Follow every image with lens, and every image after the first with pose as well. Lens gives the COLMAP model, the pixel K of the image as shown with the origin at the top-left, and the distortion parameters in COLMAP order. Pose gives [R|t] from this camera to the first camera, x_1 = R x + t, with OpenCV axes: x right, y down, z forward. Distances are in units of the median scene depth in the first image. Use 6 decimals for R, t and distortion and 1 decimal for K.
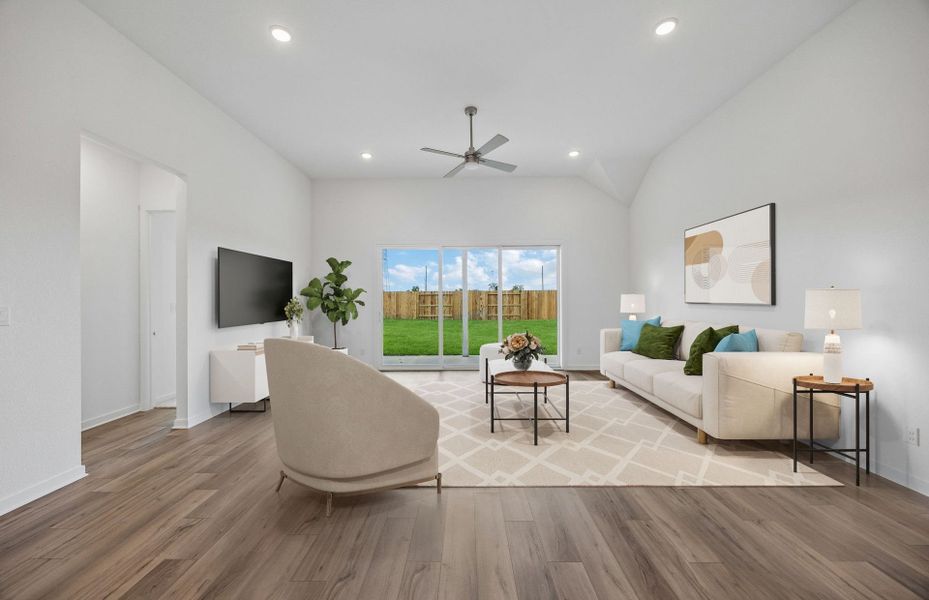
lens RADIAL K [[354.2, 0, 472.6], [0, 354.2, 302.8], [0, 0, 1]] dist [-0.000259, -0.000640]
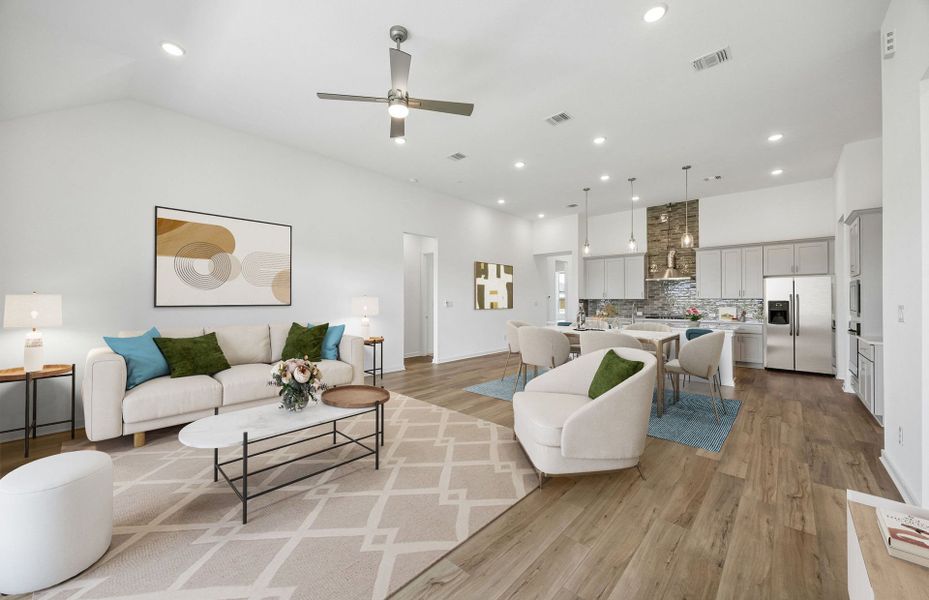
lens RADIAL K [[354.2, 0, 462.2], [0, 354.2, 300.2], [0, 0, 1]] dist [-0.000259, -0.000640]
pose [[-0.734767, -0.002497, 0.678315, -0.510731], [0.000076, 0.999993, 0.003764, -0.007830], [-0.678319, 0.002817, -0.734762, 1.314881]]
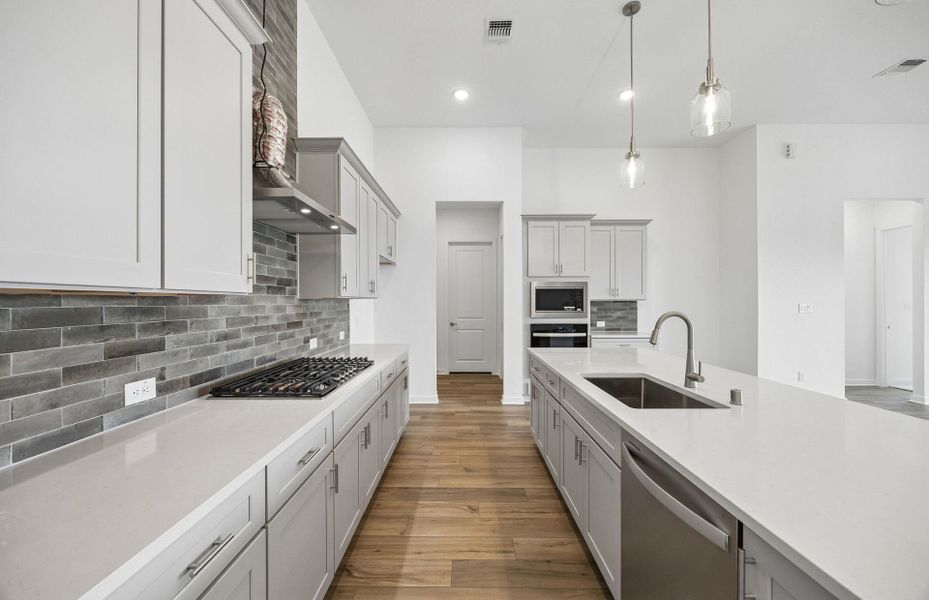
lens RADIAL K [[354.2, 0, 462.5], [0, 354.2, 302.6], [0, 0, 1]] dist [-0.000259, -0.000640]
pose [[-0.014458, 0.002292, -0.999893, 0.362590], [-0.002796, 0.999993, 0.002332, -0.000924], [0.999892, 0.002829, -0.014452, -0.476368]]
